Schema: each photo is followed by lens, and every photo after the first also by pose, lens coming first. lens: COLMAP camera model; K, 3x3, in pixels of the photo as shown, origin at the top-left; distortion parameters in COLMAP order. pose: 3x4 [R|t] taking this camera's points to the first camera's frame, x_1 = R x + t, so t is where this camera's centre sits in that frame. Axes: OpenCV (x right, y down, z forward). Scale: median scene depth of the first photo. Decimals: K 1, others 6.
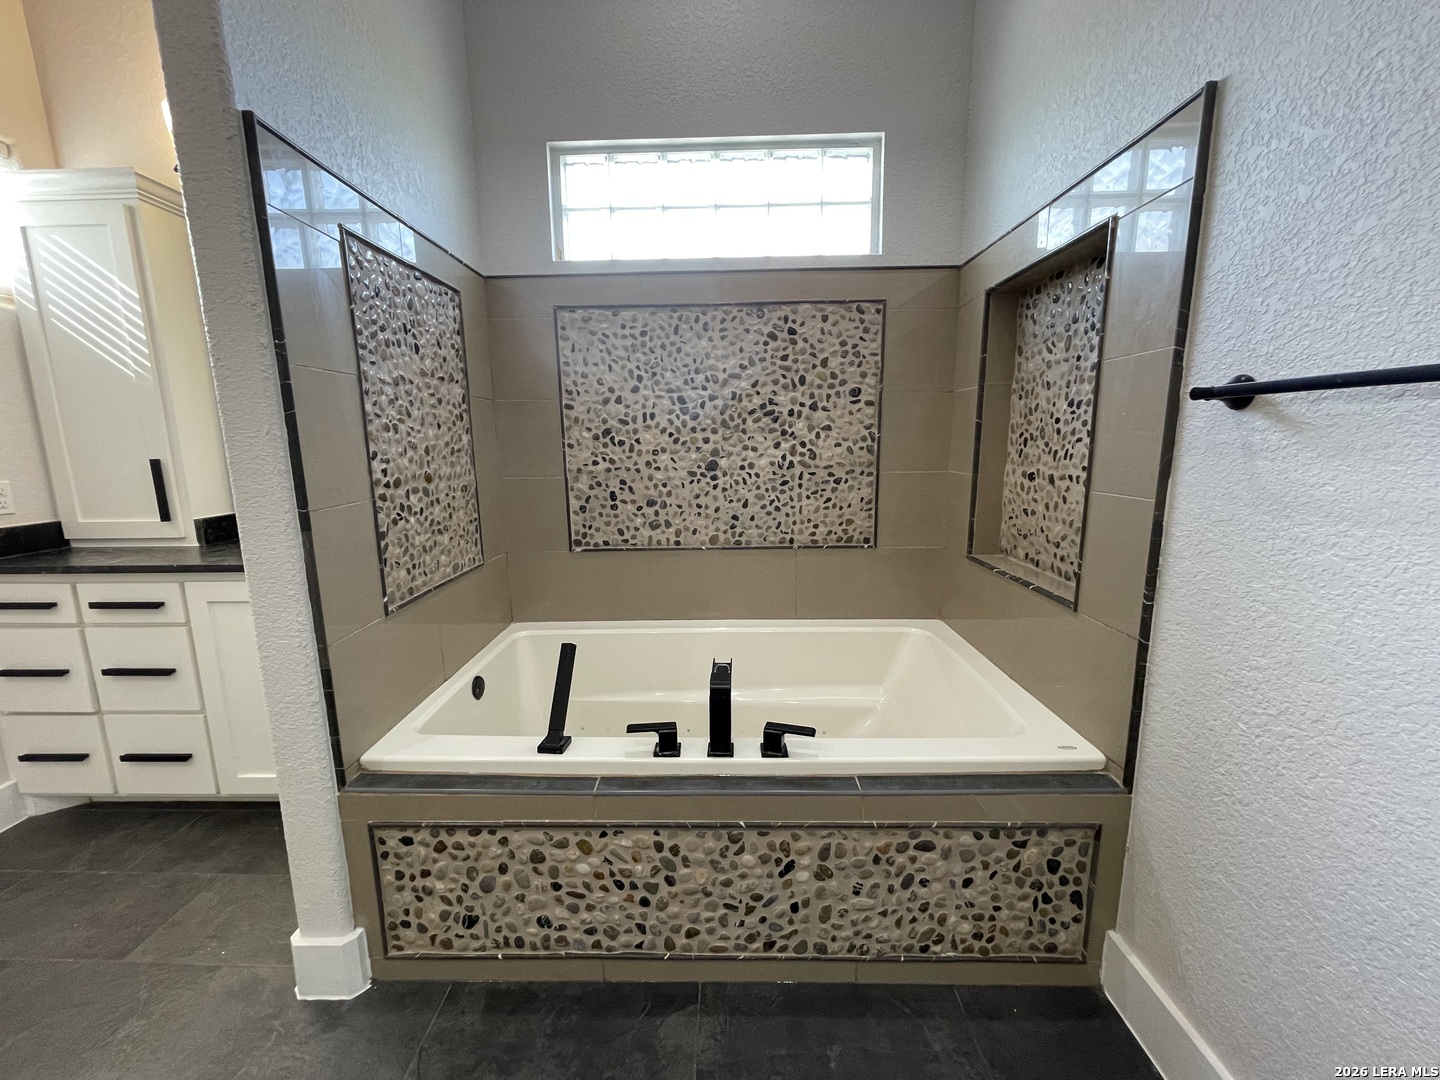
lens RADIAL K [[576.0, 0, 718.7], [0, 576.0, 540.7], [0, 0, 1]] dist [-0.007507, 0.002256]
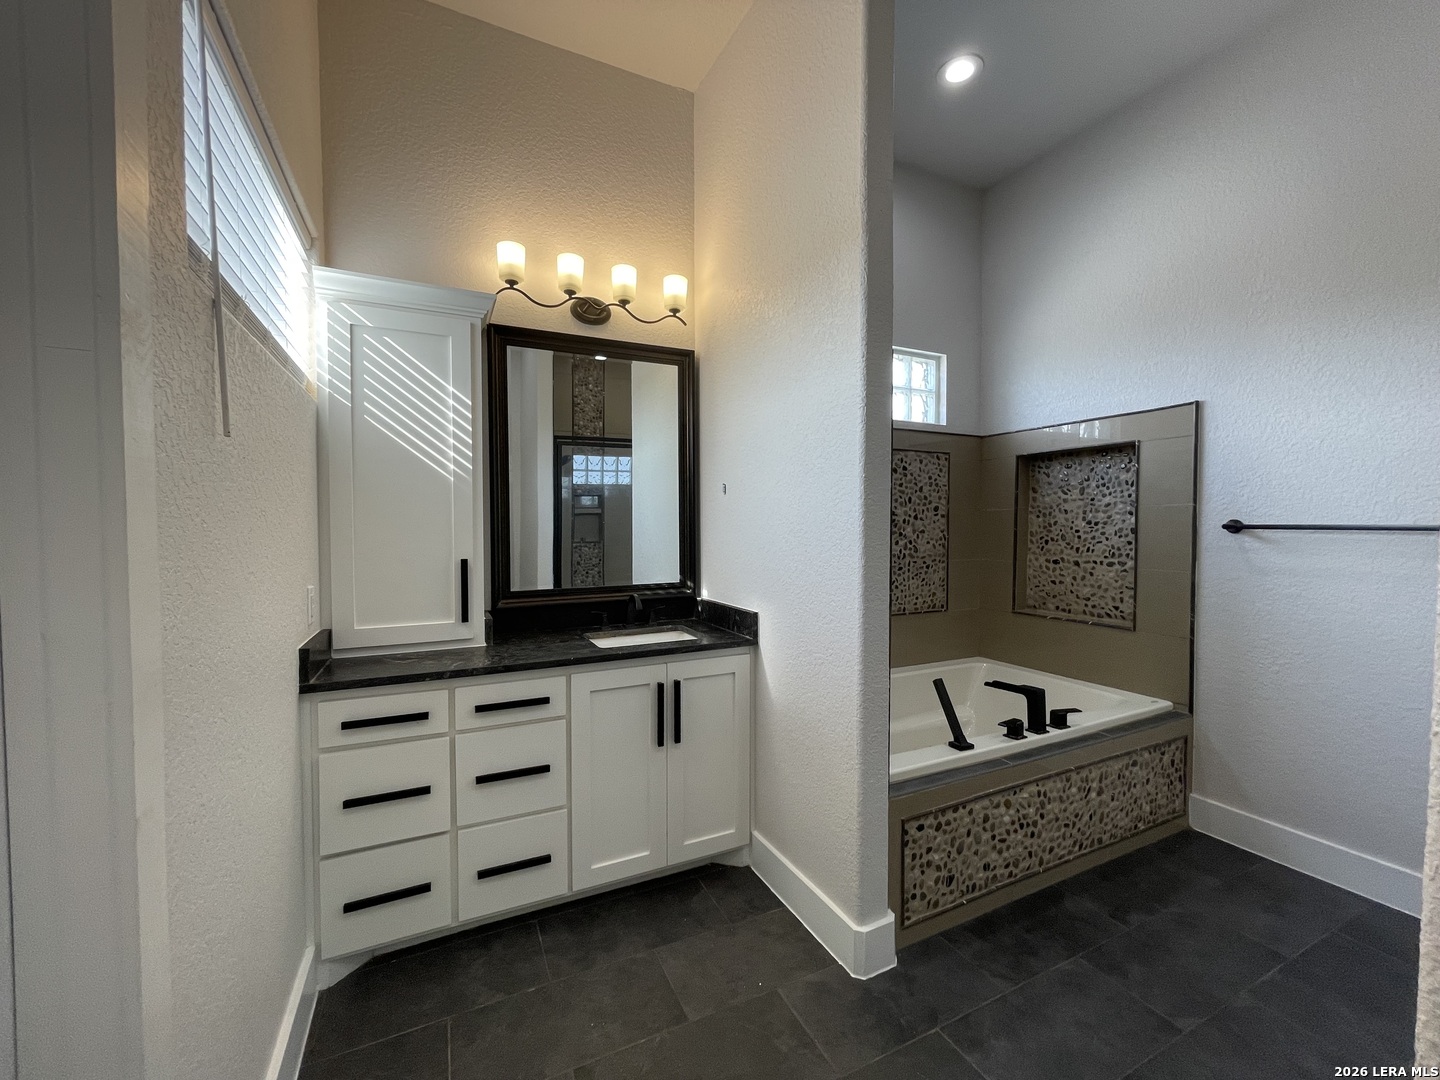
lens RADIAL K [[576.0, 0, 710.9], [0, 576.0, 541.2], [0, 0, 1]] dist [-0.007507, 0.002256]
pose [[0.893262, -0.001207, 0.449535, -1.380066], [0.067882, 0.988892, -0.132232, -0.015840], [-0.444382, 0.148633, 0.883421, -0.100842]]
